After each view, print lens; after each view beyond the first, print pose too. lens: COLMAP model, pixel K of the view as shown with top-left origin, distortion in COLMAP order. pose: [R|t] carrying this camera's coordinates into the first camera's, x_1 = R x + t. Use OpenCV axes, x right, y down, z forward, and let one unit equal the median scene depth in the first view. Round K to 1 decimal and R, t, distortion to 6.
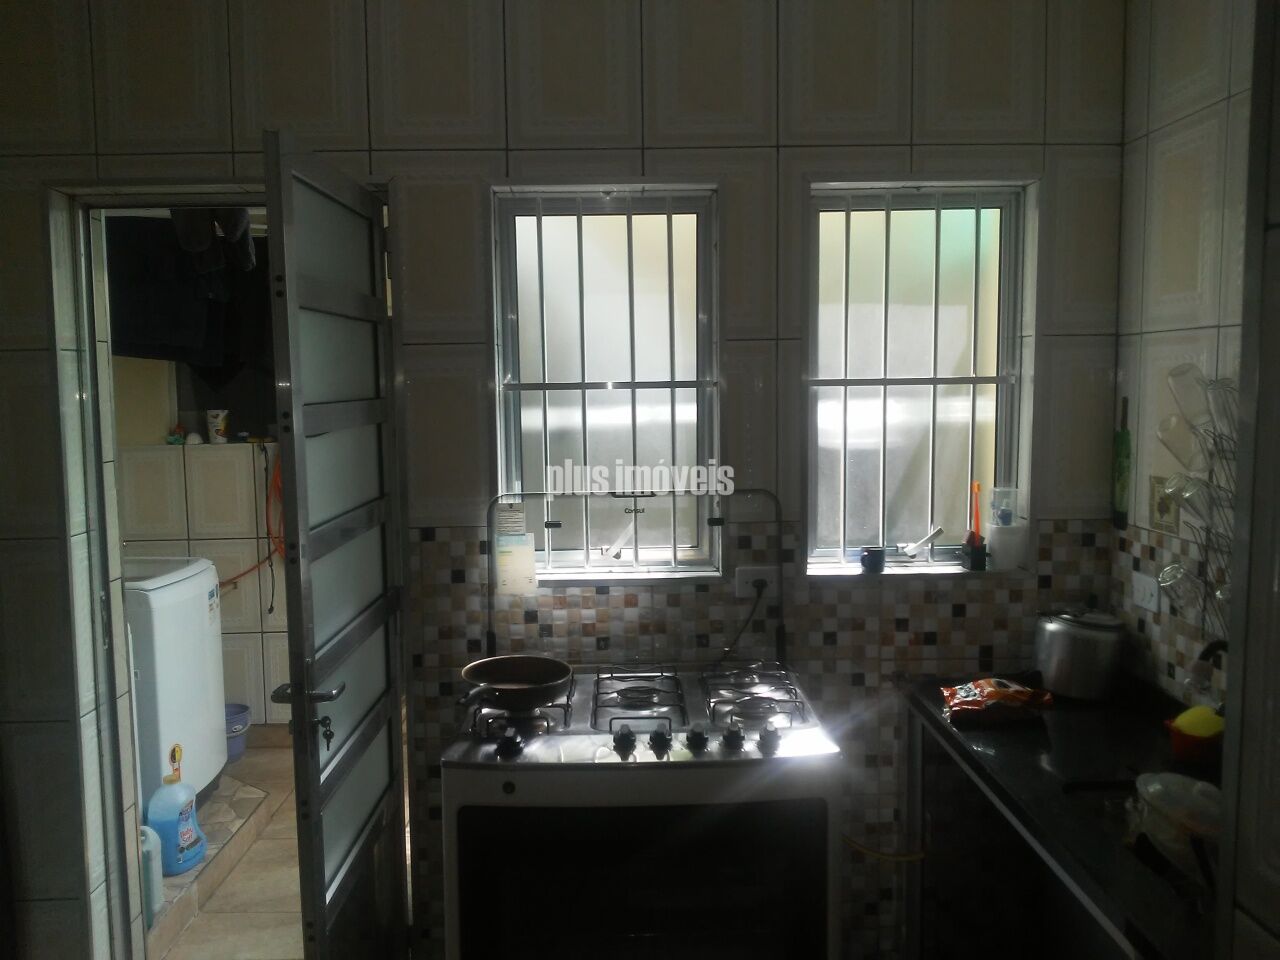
lens RADIAL K [[1081.5, 0, 640.4], [0, 1081.5, 475.6], [0, 0, 1]] dist [0.053345, -0.122696]
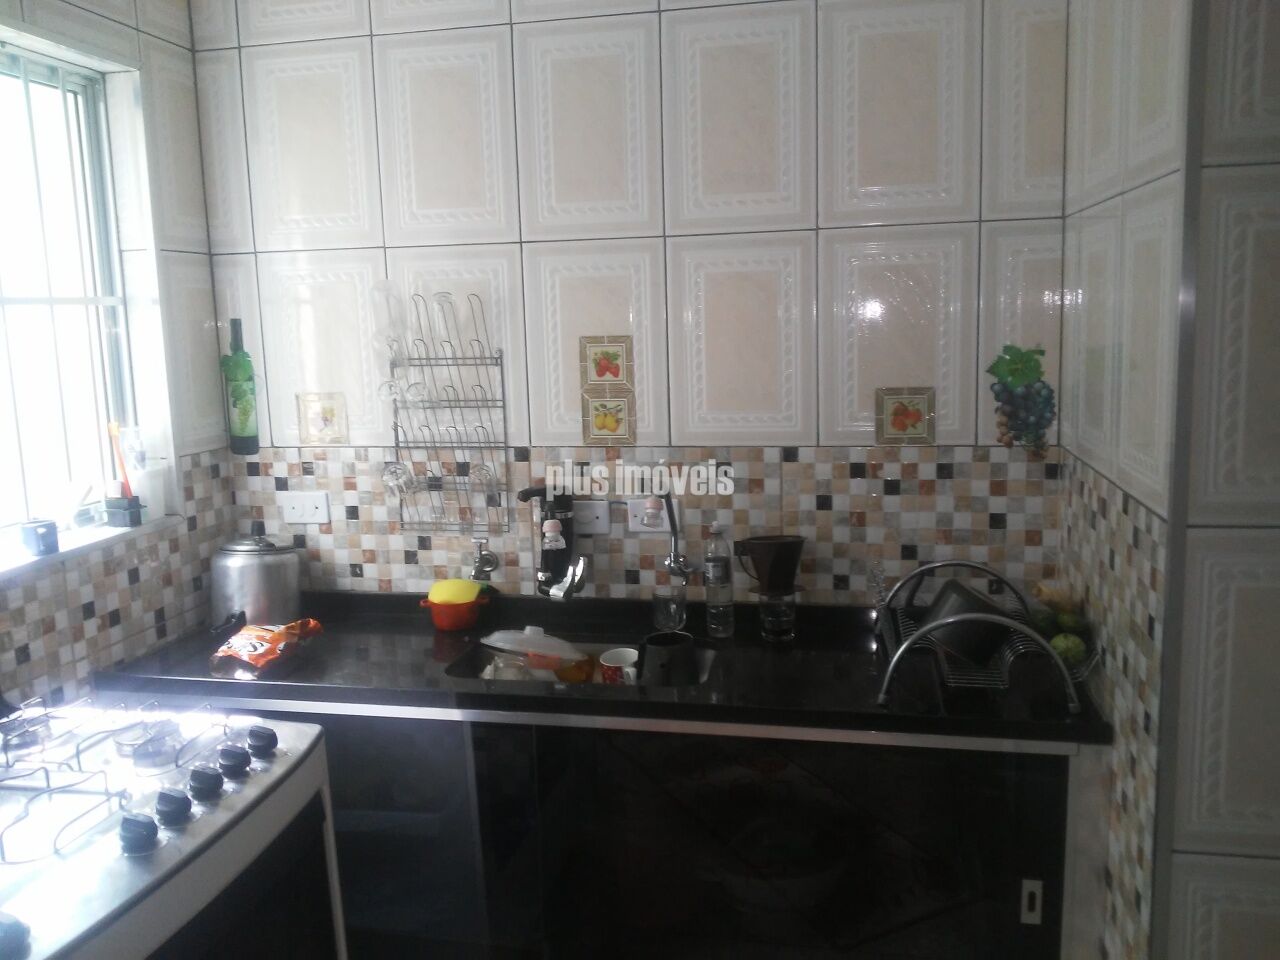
lens RADIAL K [[1081.5, 0, 635.9], [0, 1081.5, 482.2], [0, 0, 1]] dist [0.053345, -0.122696]
pose [[0.206499, -0.144316, 0.967745, -0.429226], [0.109840, 0.986230, 0.123634, -0.008459], [-0.972262, 0.080767, 0.219507, 0.432137]]
